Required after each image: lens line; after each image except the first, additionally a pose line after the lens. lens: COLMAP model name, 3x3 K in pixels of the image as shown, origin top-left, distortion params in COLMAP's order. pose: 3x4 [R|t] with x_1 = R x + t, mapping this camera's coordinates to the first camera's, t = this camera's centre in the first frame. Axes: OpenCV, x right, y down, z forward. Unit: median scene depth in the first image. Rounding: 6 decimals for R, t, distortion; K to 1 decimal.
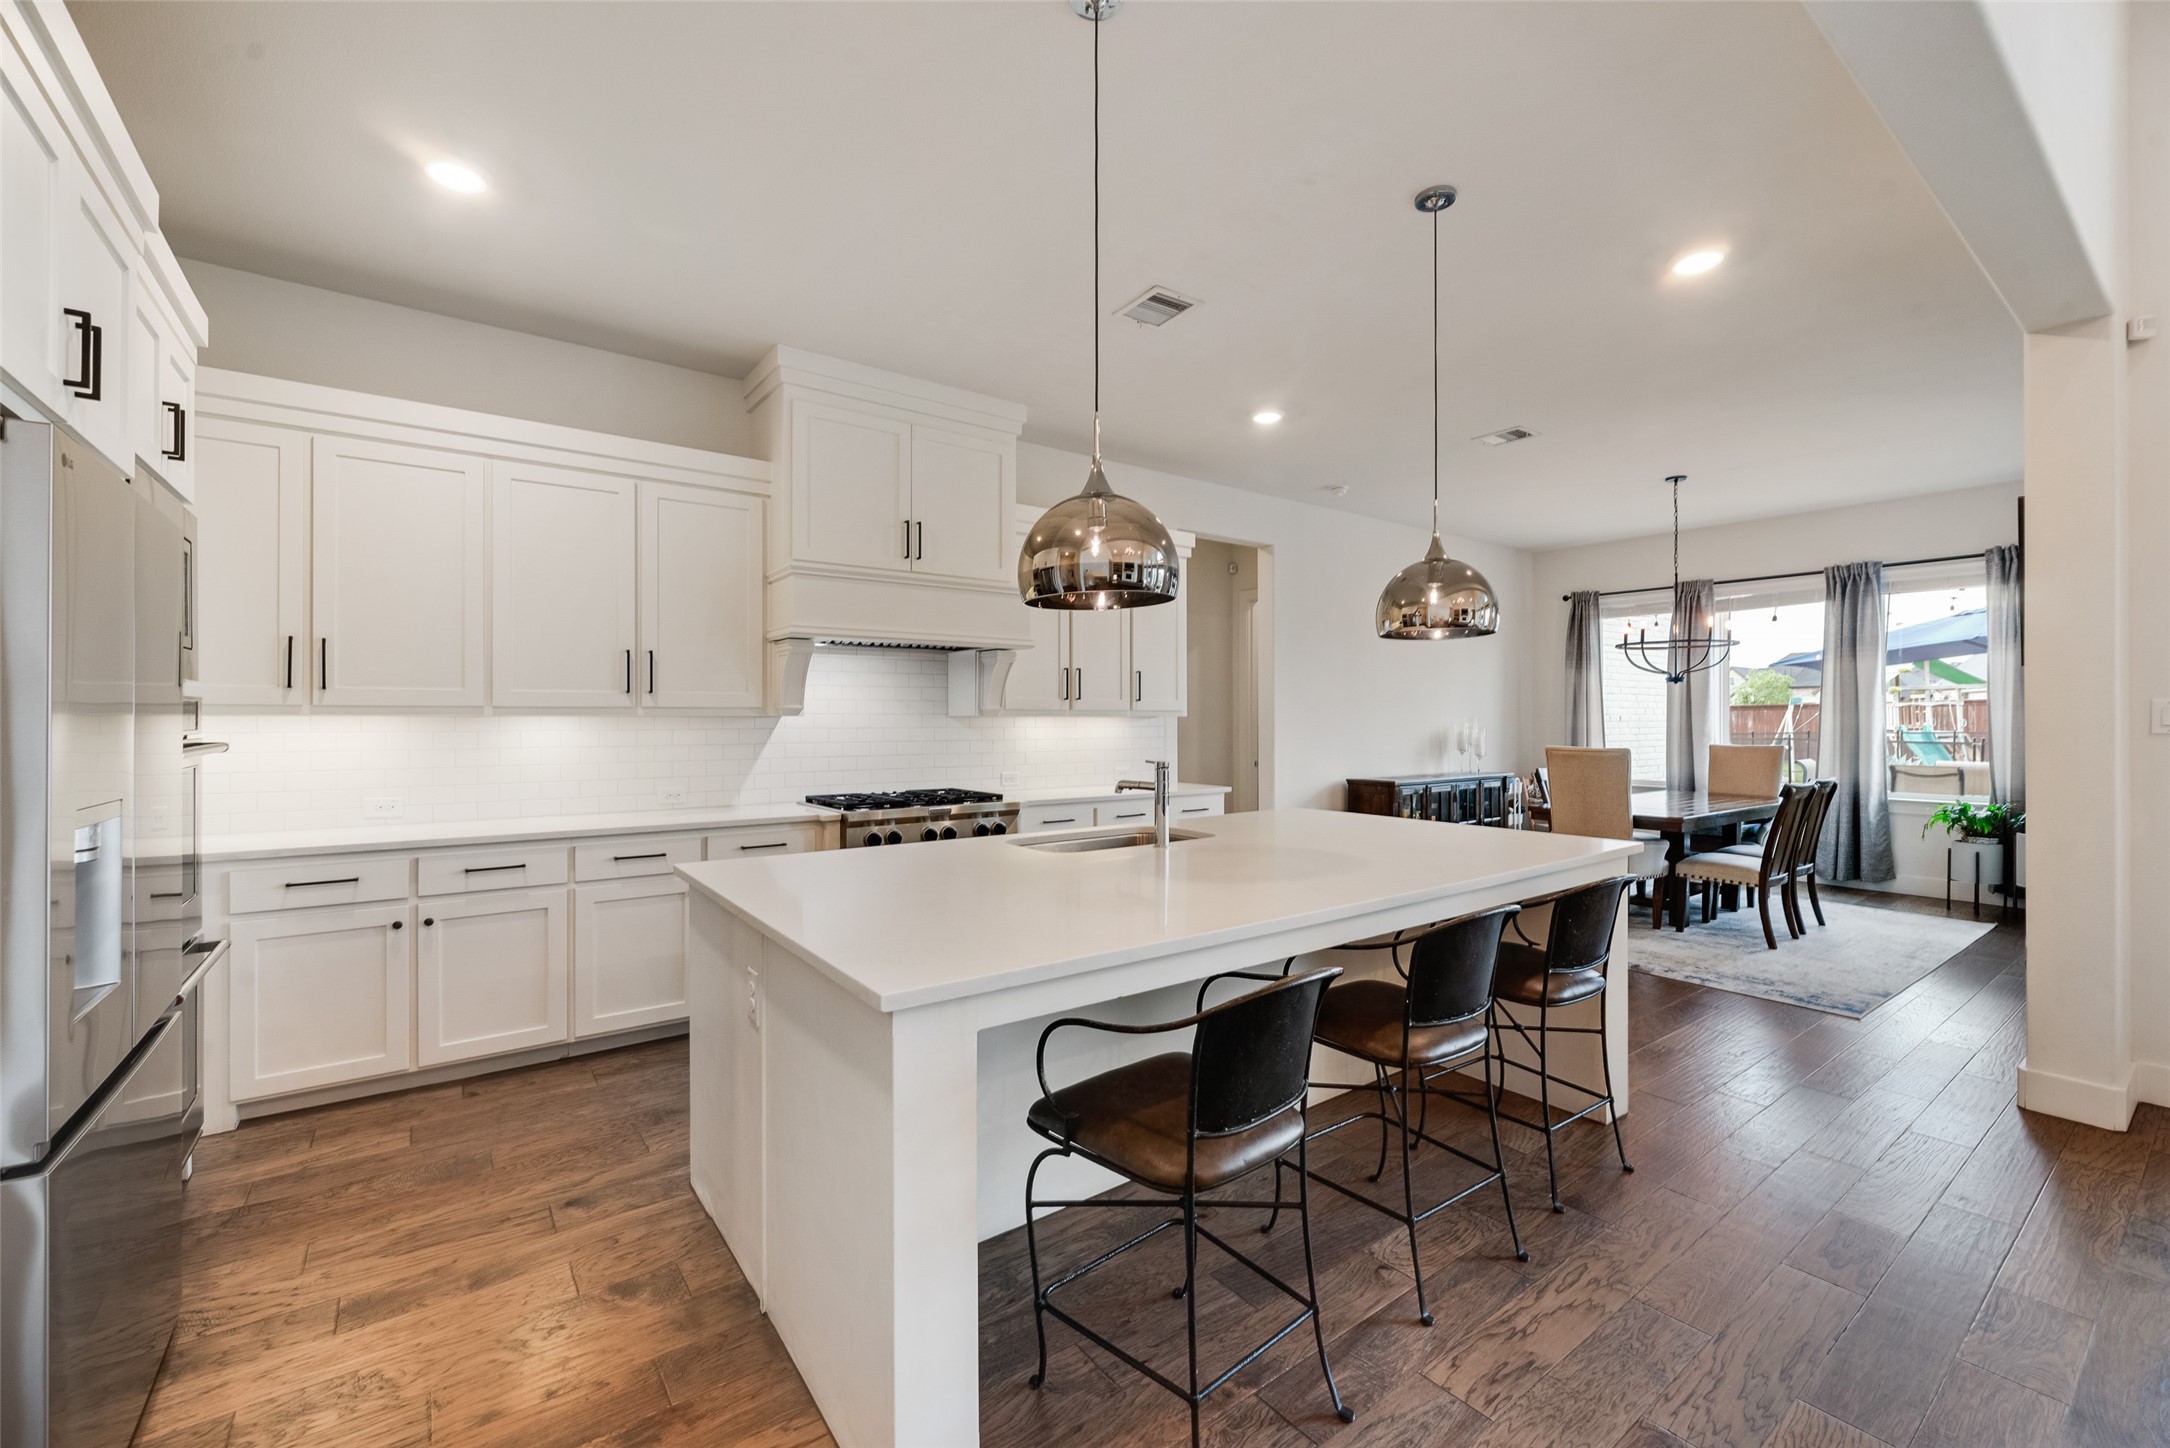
lens RADIAL K [[887.6, 0, 1111.6], [0, 887.6, 736.3], [0, 0, 1]] dist [0.000899, -0.000722]
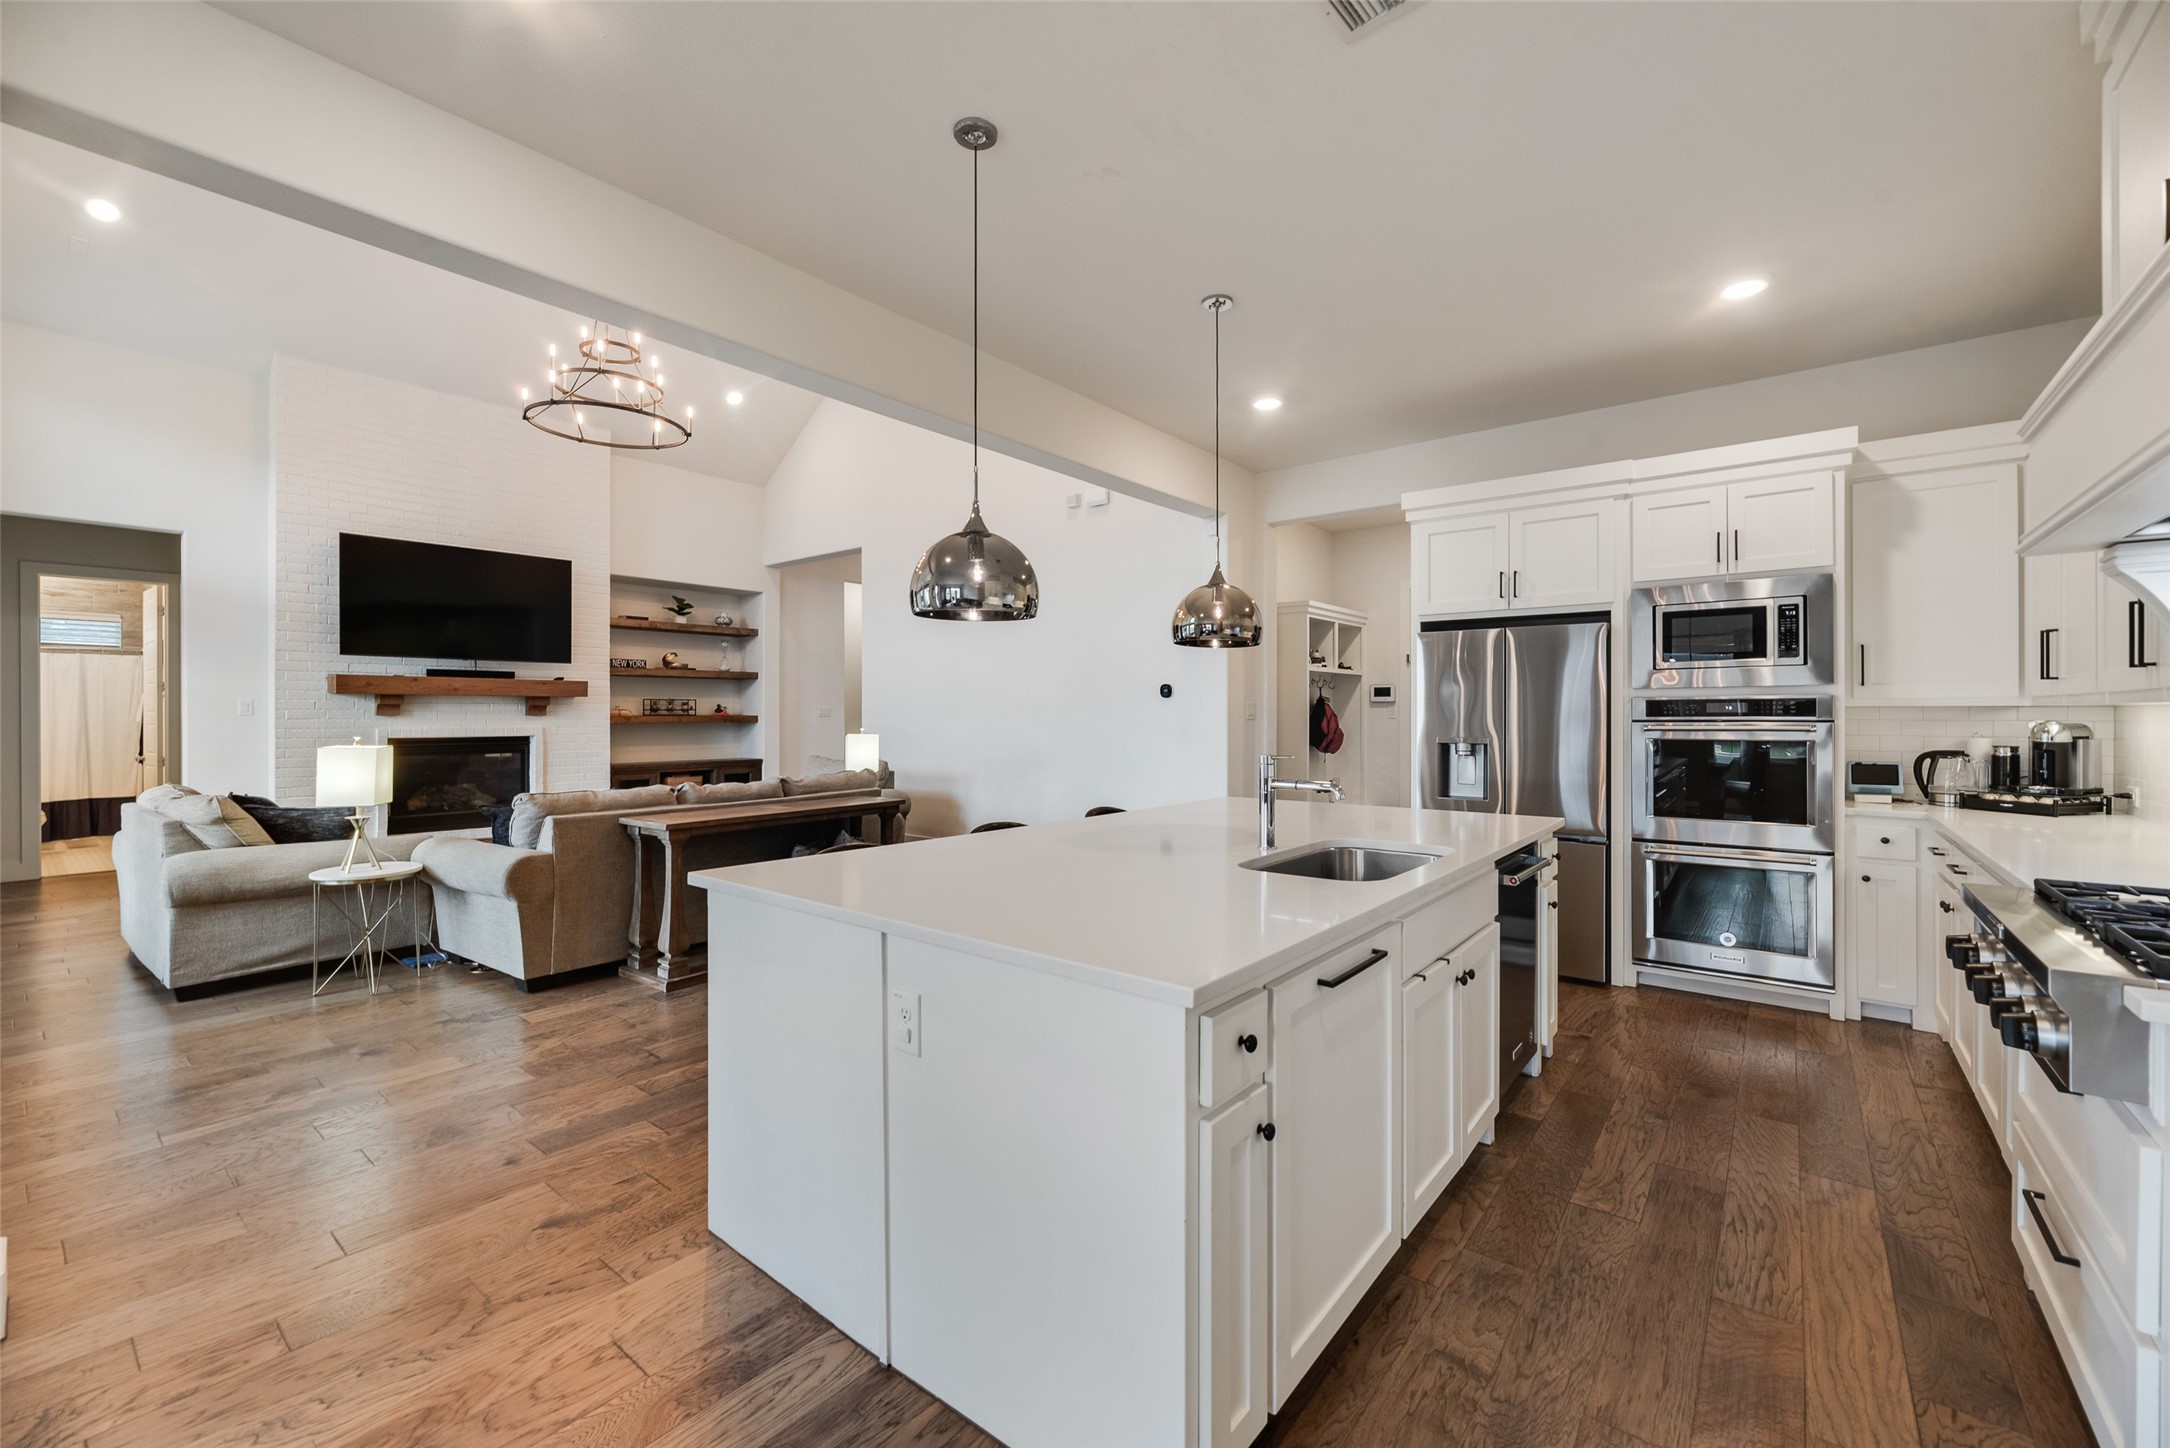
lens RADIAL K [[887.6, 0, 1090.5], [0, 887.6, 712.5], [0, 0, 1]] dist [0.000899, -0.000722]
pose [[-0.970066, -0.000401, -0.242840, 0.349915], [-0.004792, 0.999836, 0.017492, -0.023176], [0.242793, 0.018132, -0.969909, 1.419745]]
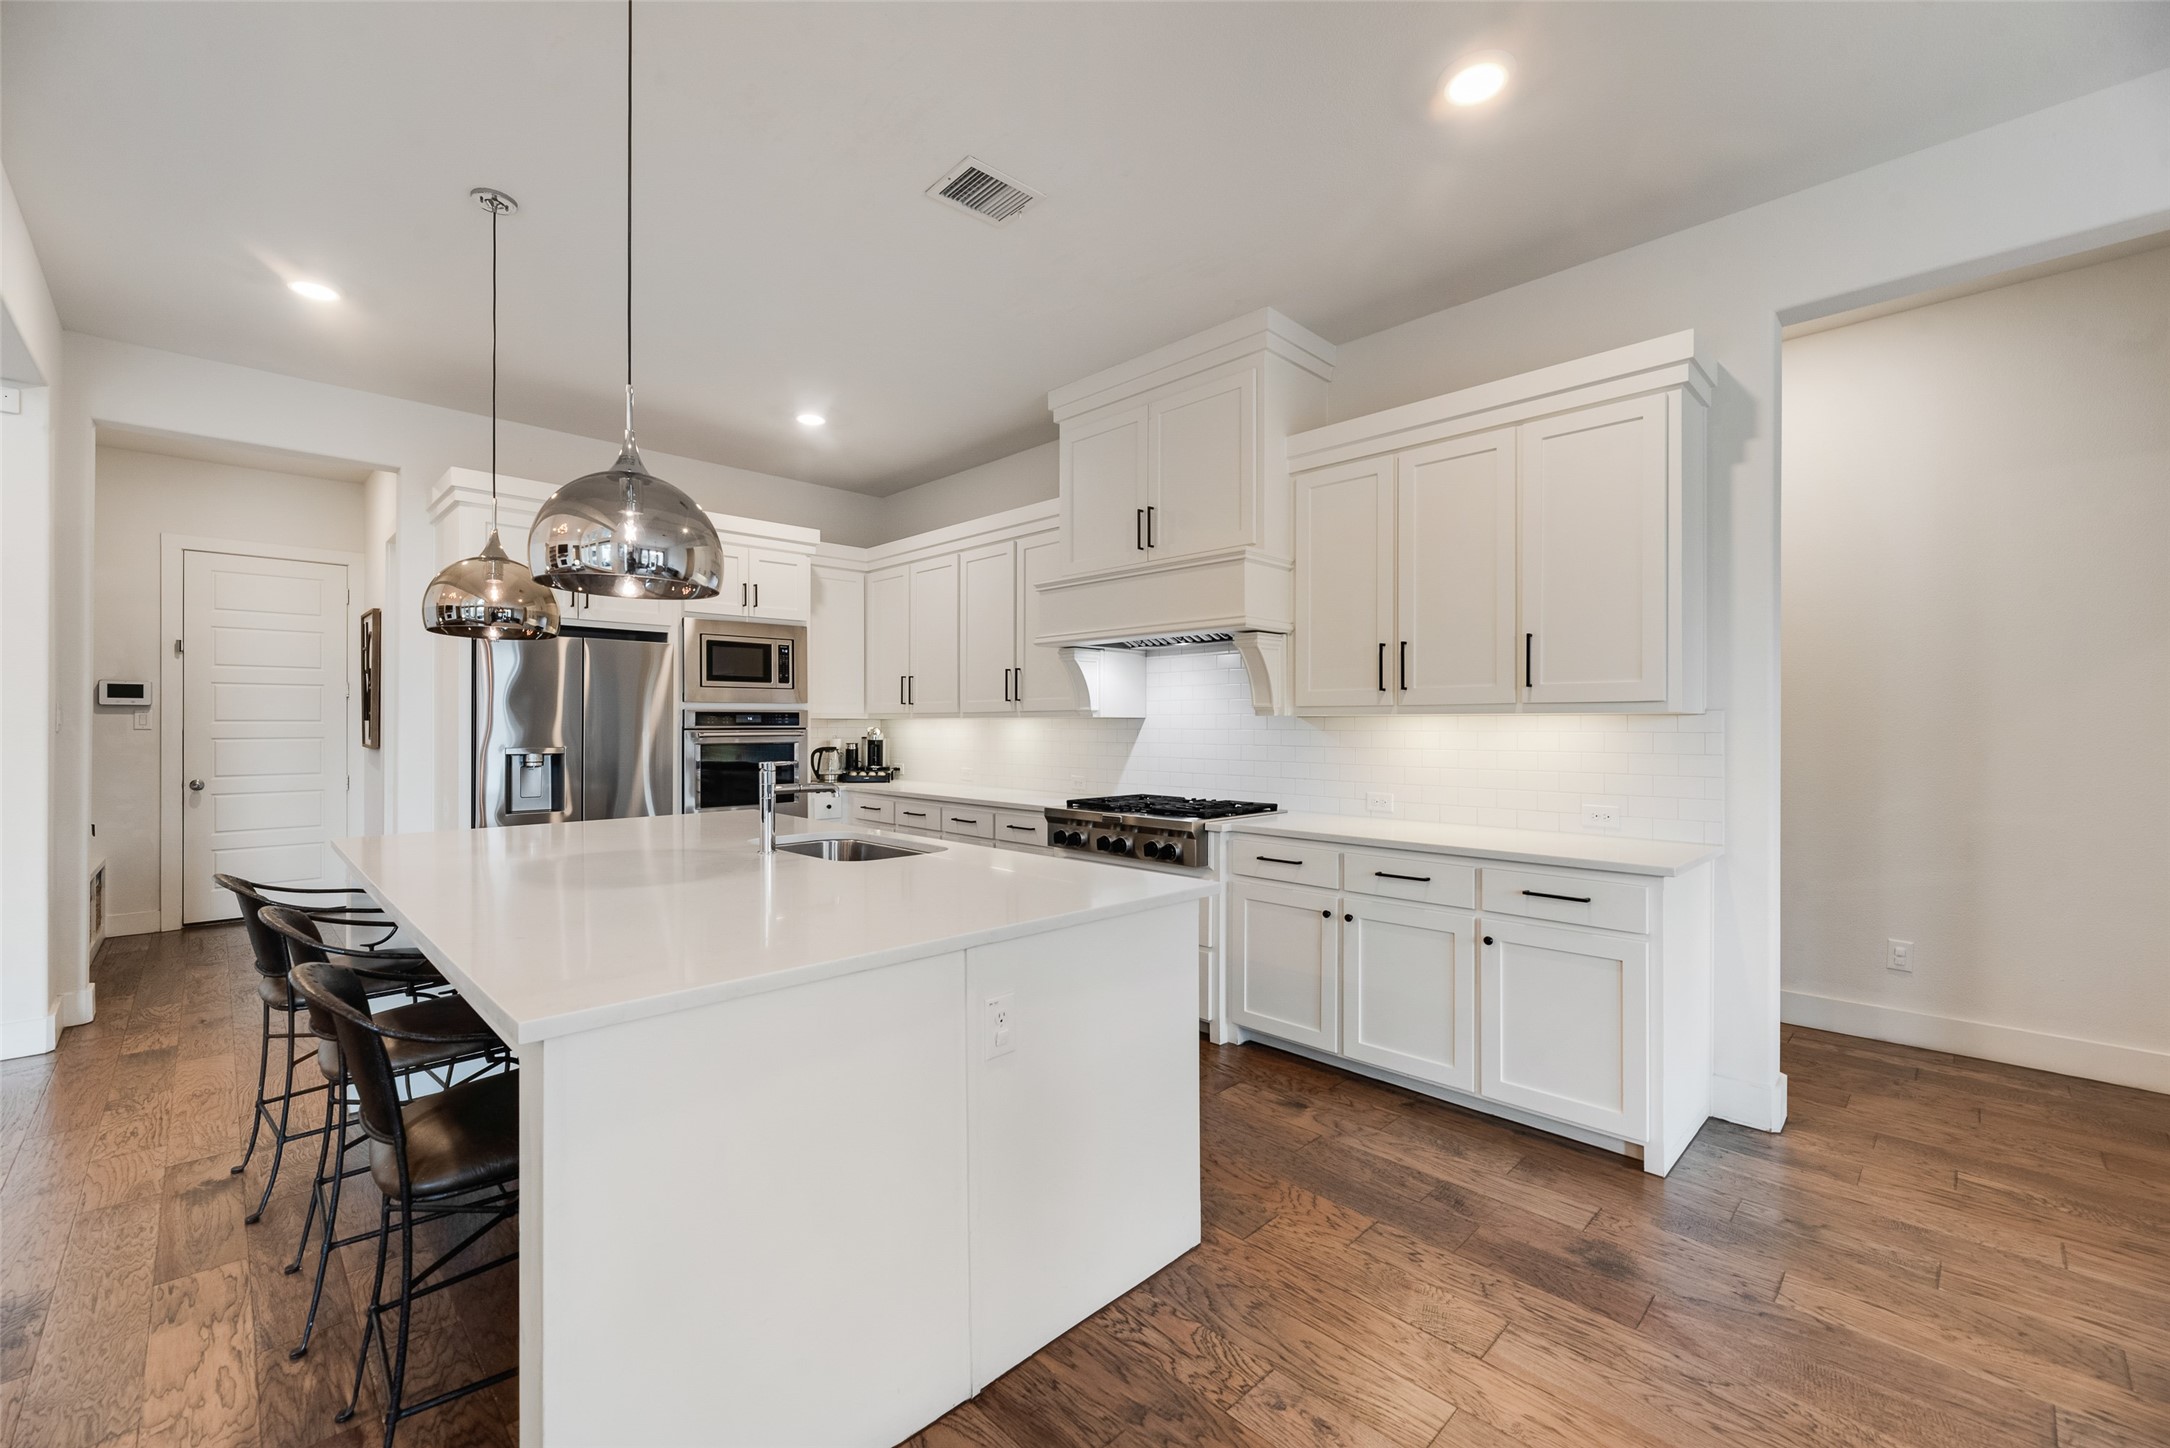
lens RADIAL K [[887.6, 0, 1079.1], [0, 887.6, 737.0], [0, 0, 1]] dist [0.000899, -0.000722]
pose [[0.119179, 0.013676, -0.992779, 0.792651], [-0.020574, 0.999724, 0.011302, -0.012059], [0.992660, 0.019078, 0.119428, 0.933460]]
